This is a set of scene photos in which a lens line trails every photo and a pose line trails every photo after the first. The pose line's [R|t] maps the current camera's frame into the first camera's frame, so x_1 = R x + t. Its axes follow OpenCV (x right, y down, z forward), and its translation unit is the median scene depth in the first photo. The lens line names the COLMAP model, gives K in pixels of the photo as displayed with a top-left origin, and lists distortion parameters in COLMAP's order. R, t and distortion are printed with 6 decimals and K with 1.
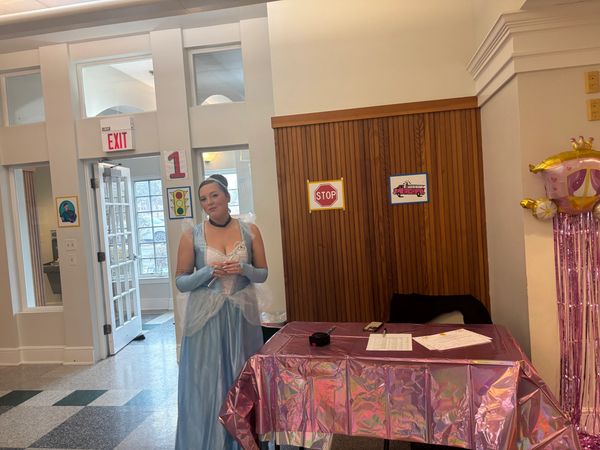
lens RADIAL K [[448.0, 0, 300.0], [0, 448.0, 225.0], [0, 0, 1]] dist [-0.004353, 0.008661]
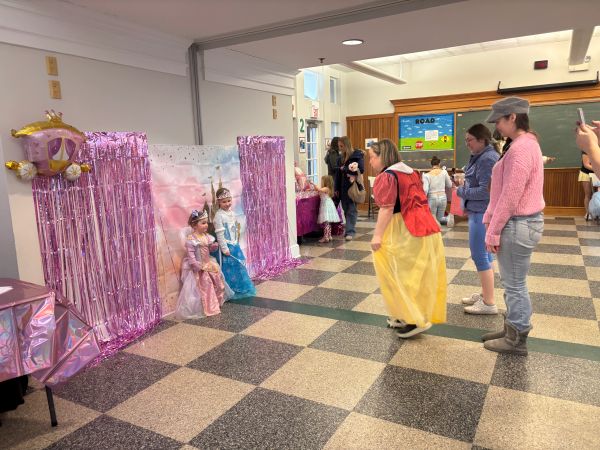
lens RADIAL K [[448.0, 0, 300.0], [0, 448.0, 225.0], [0, 0, 1]] dist [-0.004353, 0.008661]
pose [[0.341874, -0.091572, 0.935274, -0.200870], [0.052049, 0.995558, 0.078449, 0.033619], [-0.938303, 0.021861, 0.345122, -0.024859]]
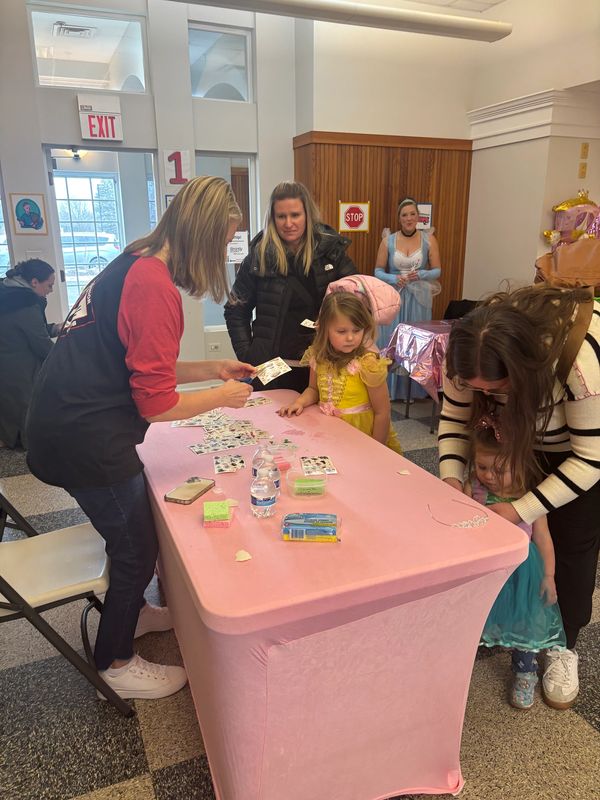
lens RADIAL K [[597.3, 0, 300.0], [0, 597.3, 400.0], [0, 0, 1]] dist [-0.004353, 0.008661]
pose [[0.847115, -0.083818, 0.524758, -0.858322], [-0.027658, 0.979190, 0.201051, 0.079634], [-0.530689, -0.184827, 0.827168, -0.192189]]
